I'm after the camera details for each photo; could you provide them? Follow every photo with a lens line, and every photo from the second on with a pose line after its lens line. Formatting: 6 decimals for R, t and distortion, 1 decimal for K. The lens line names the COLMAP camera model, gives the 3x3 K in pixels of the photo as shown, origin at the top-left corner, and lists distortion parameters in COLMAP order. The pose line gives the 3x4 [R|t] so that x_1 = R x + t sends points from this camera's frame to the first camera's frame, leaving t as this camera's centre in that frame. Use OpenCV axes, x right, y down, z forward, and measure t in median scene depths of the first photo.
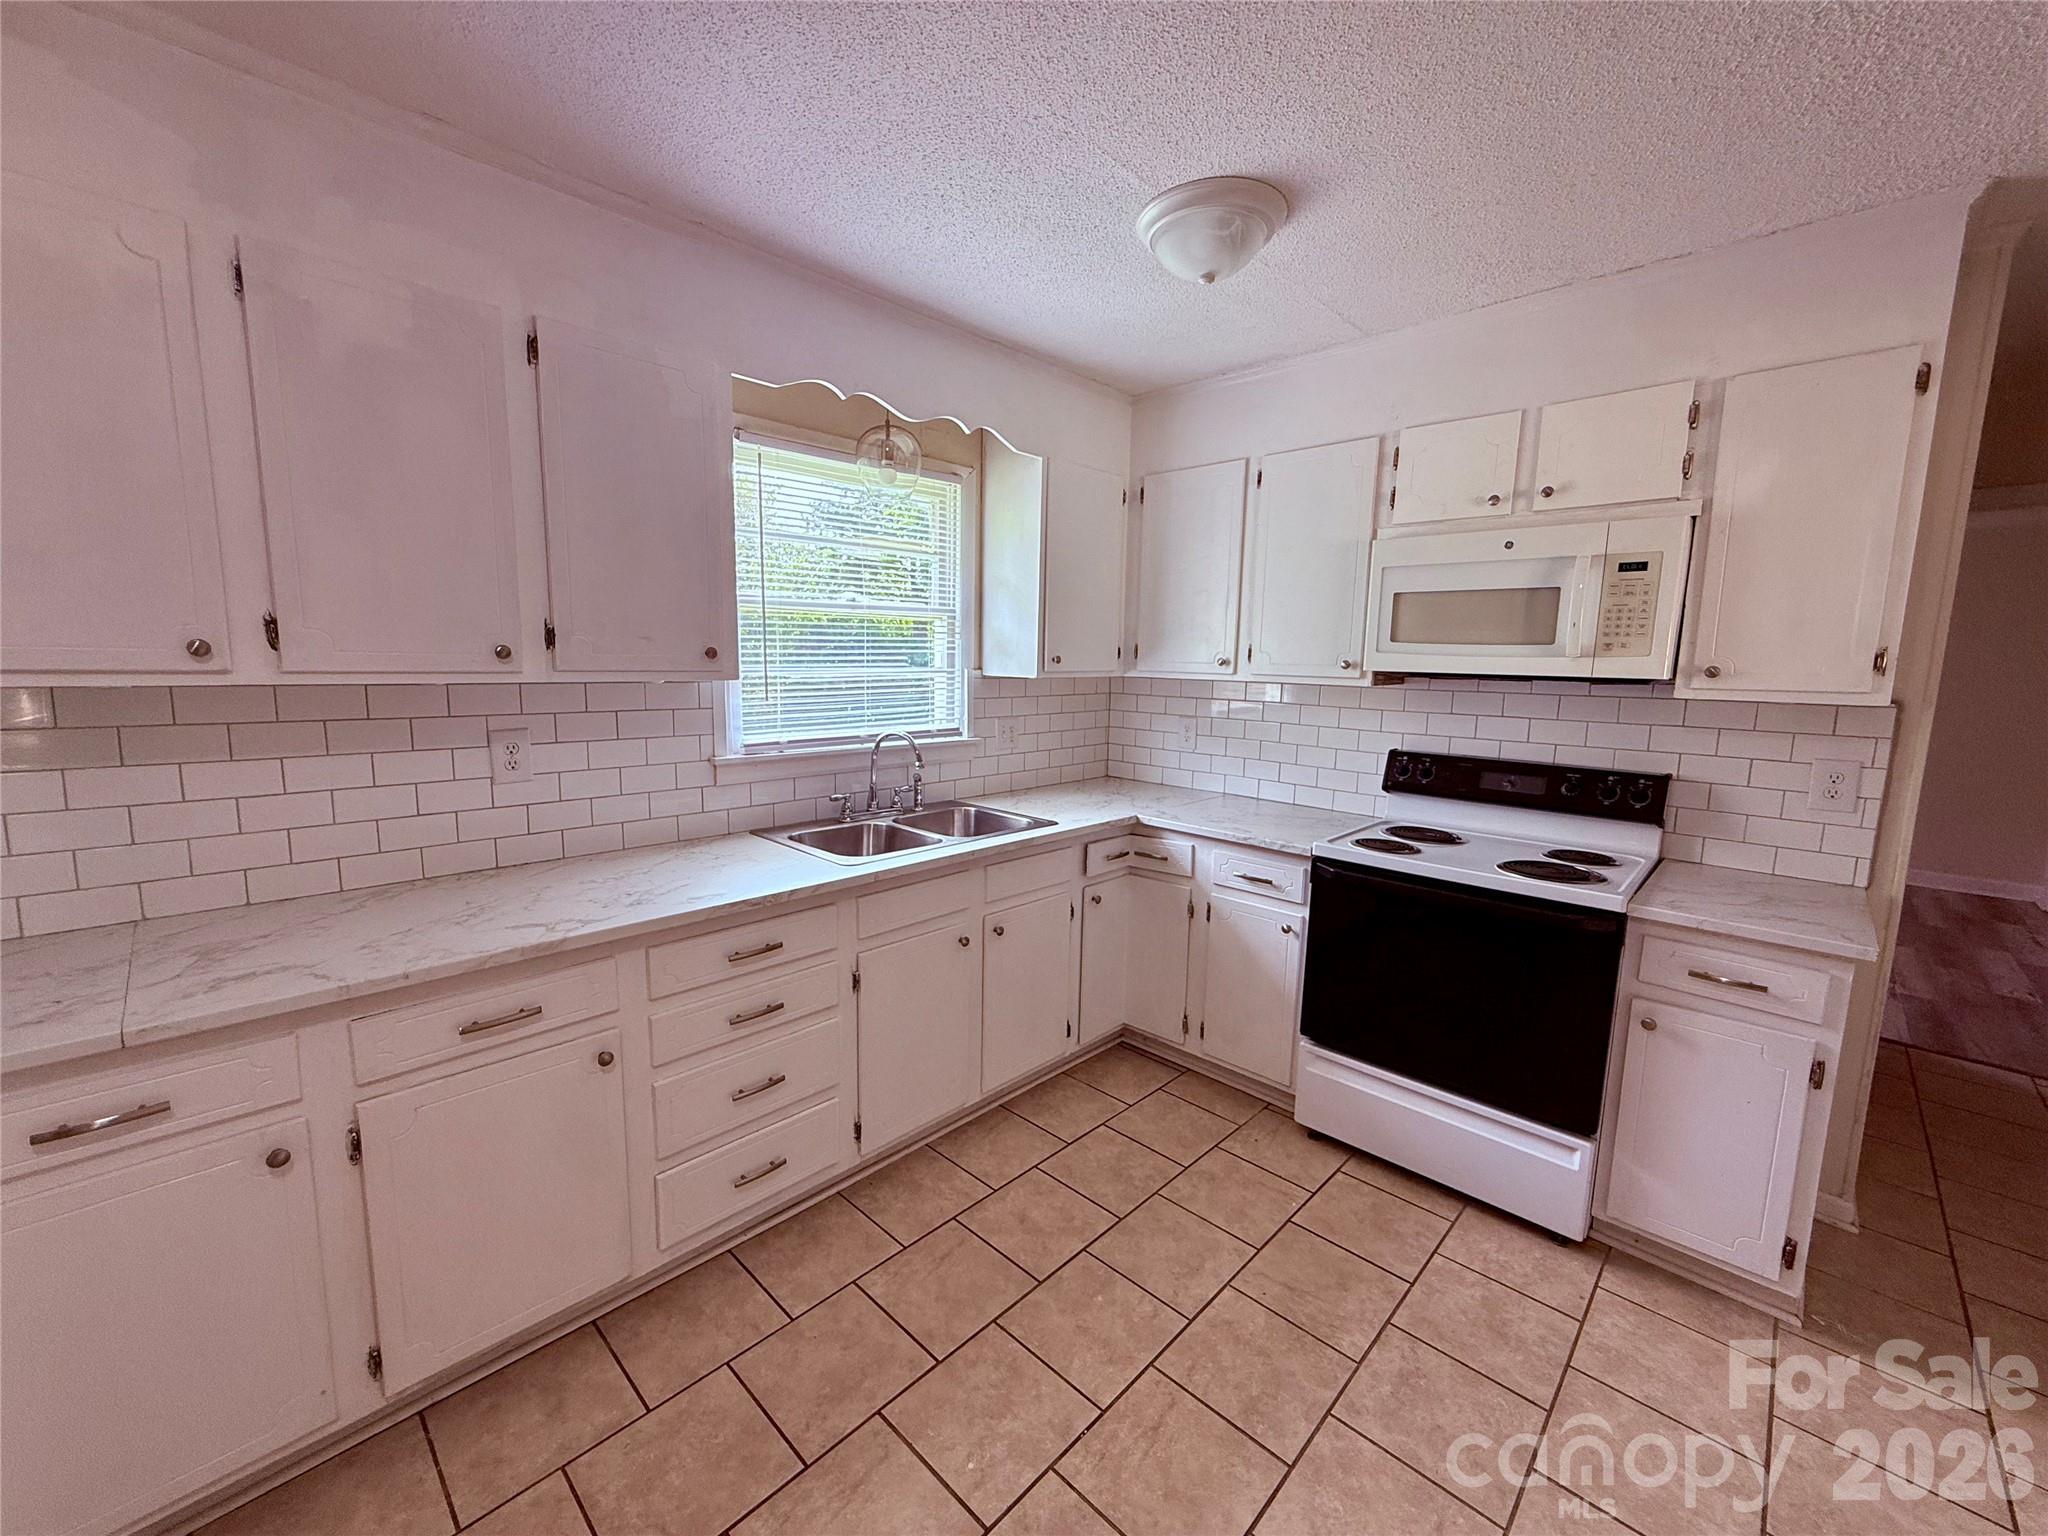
lens RADIAL K [[816.7, 0, 1019.8], [0, 816.7, 766.7], [0, 0, 1]] dist [-0.001249, 0.000262]
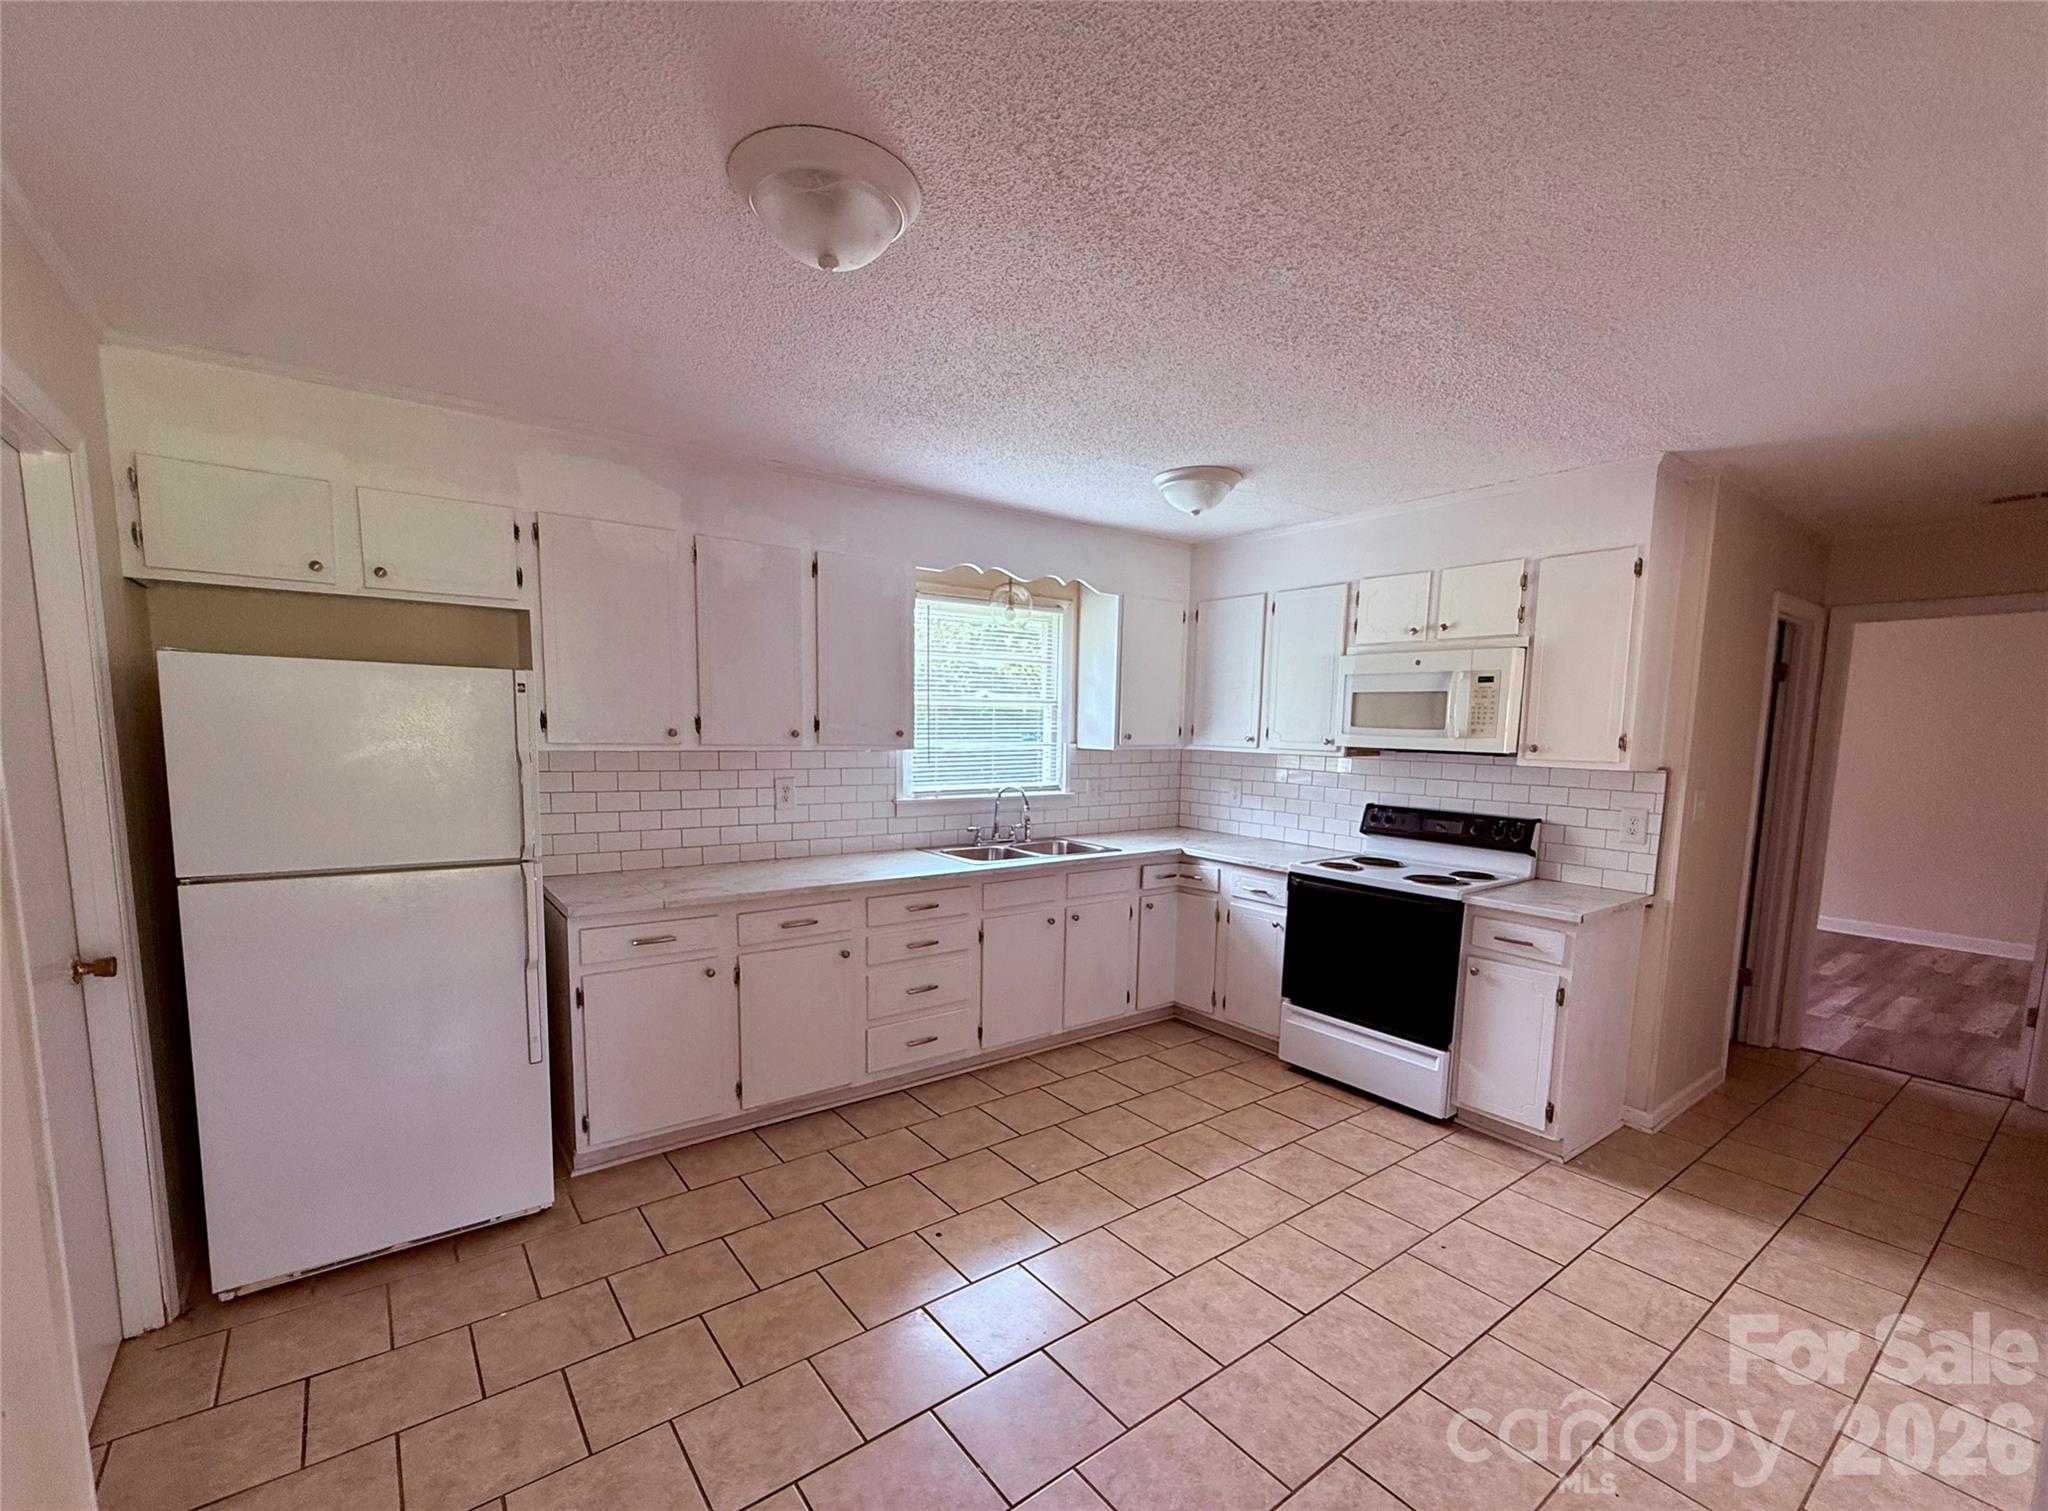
lens RADIAL K [[888.1, 0, 1049.0], [0, 888.1, 829.5], [0, 0, 1]] dist [-0.001496, -0.000468]
pose [[0.990673, 0.018288, -0.135030, 0.160524], [-0.020887, 0.999622, -0.017852, 0.077107], [0.134652, 0.020506, 0.990681, -0.702636]]
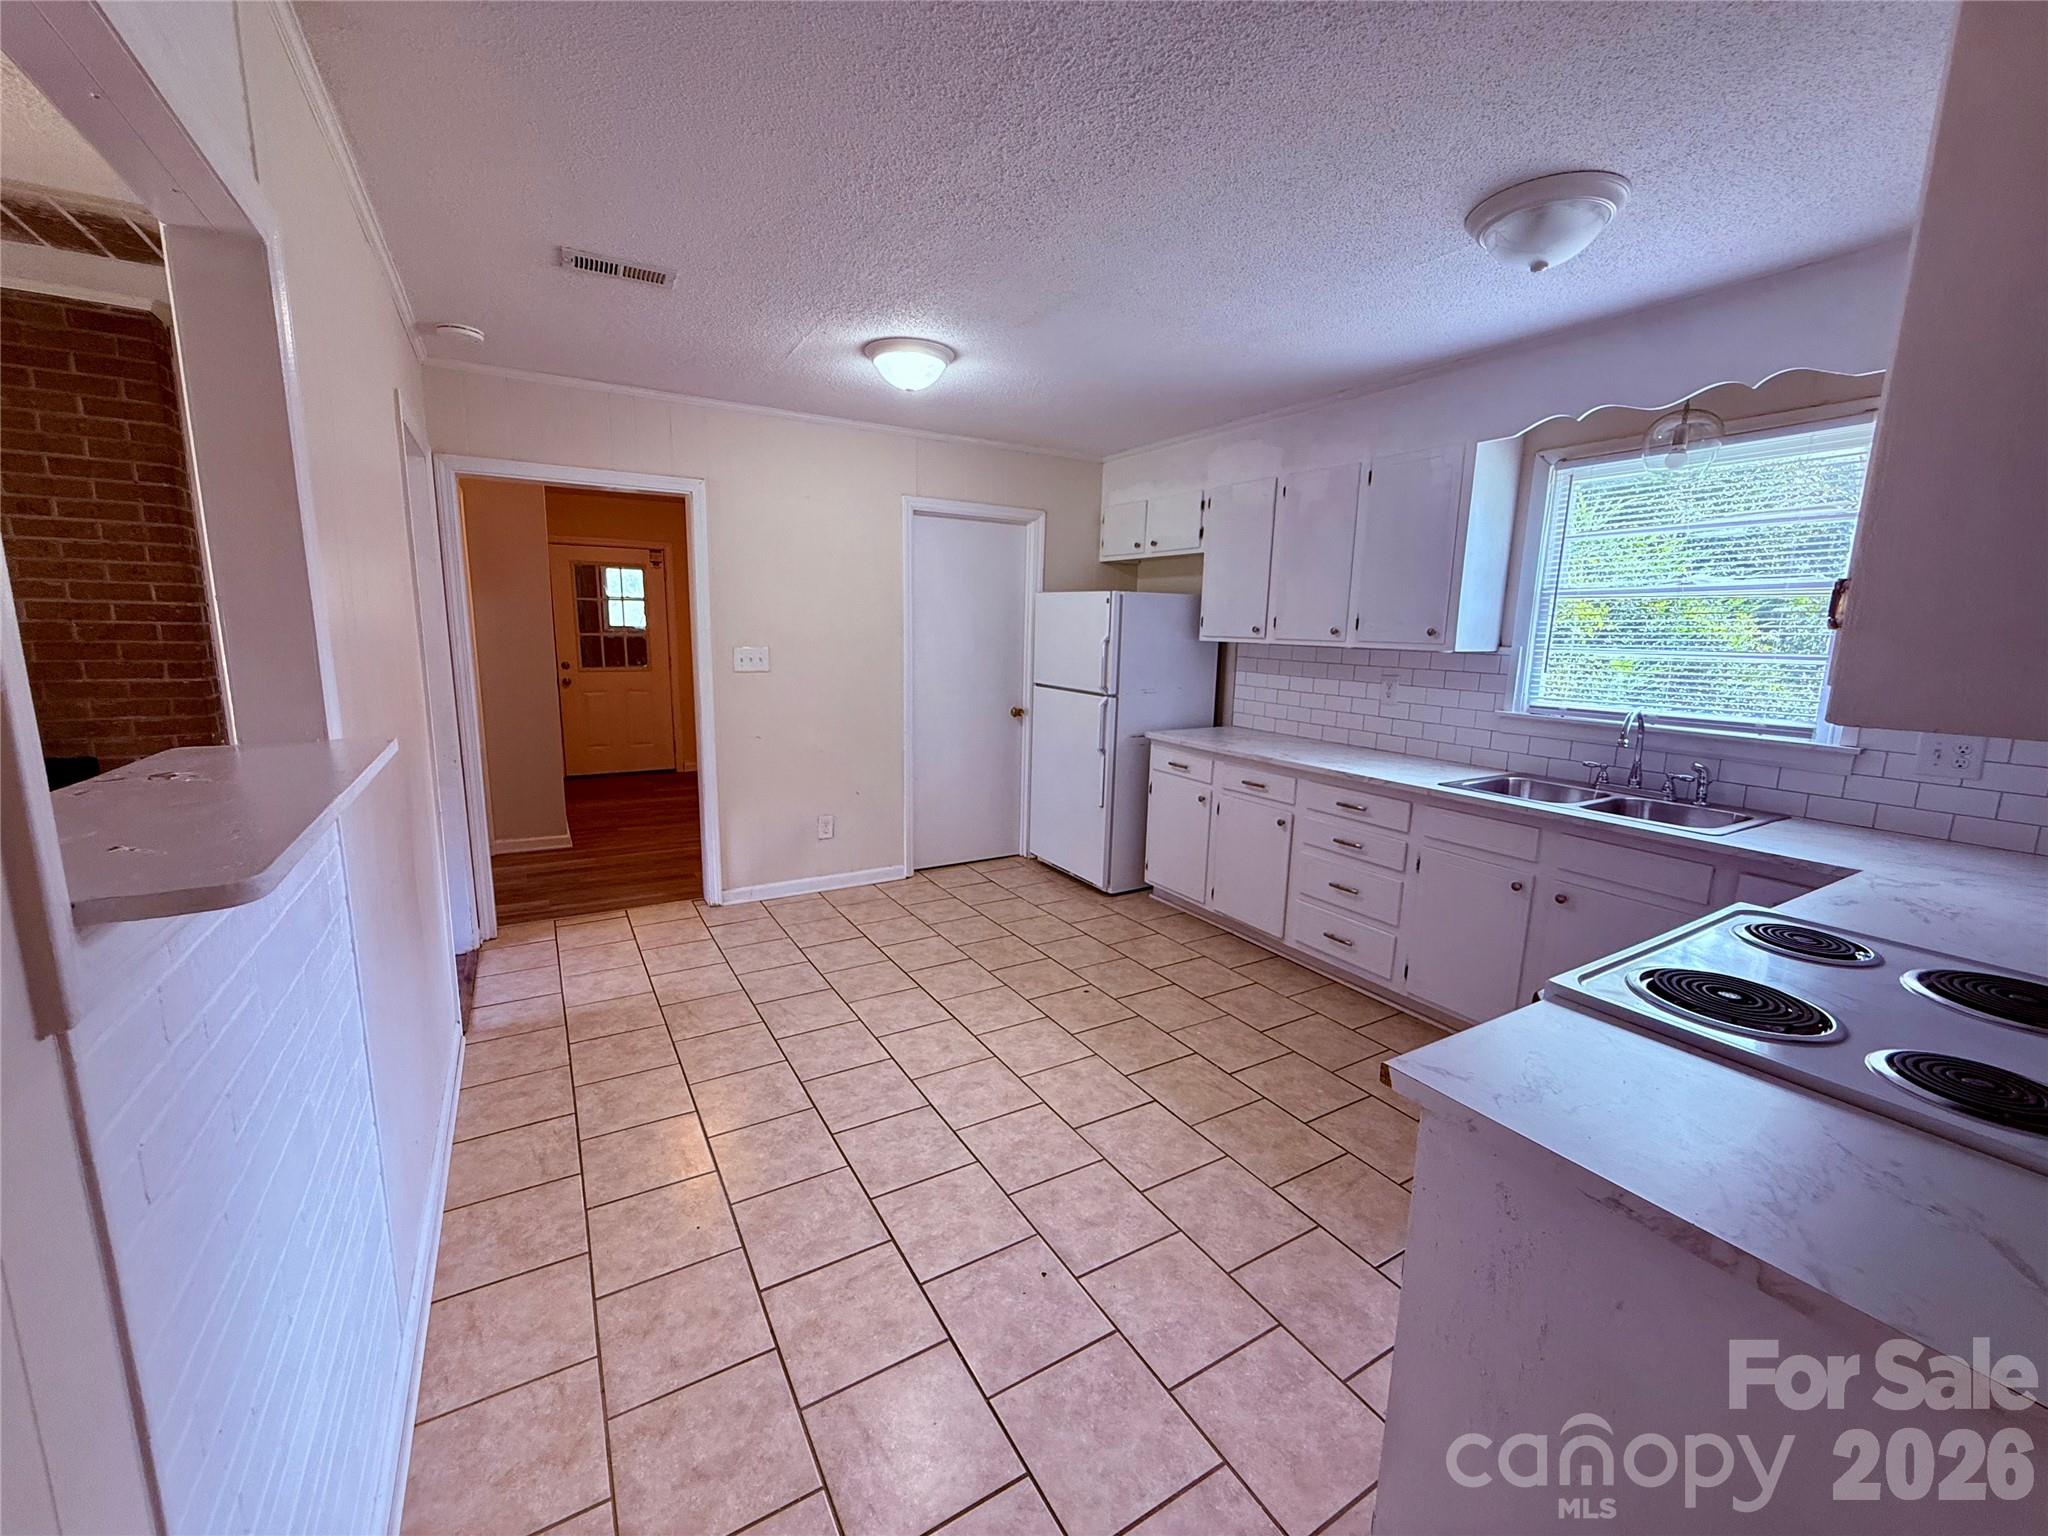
lens RADIAL K [[816.7, 0, 1017.0], [0, 816.7, 763.9], [0, 0, 1]] dist [-0.001249, 0.000262]
pose [[-0.262237, 0.141581, -0.954561, 1.262845], [-0.153461, 0.970472, 0.186100, -0.059769], [0.952723, 0.195290, -0.232766, 0.613972]]
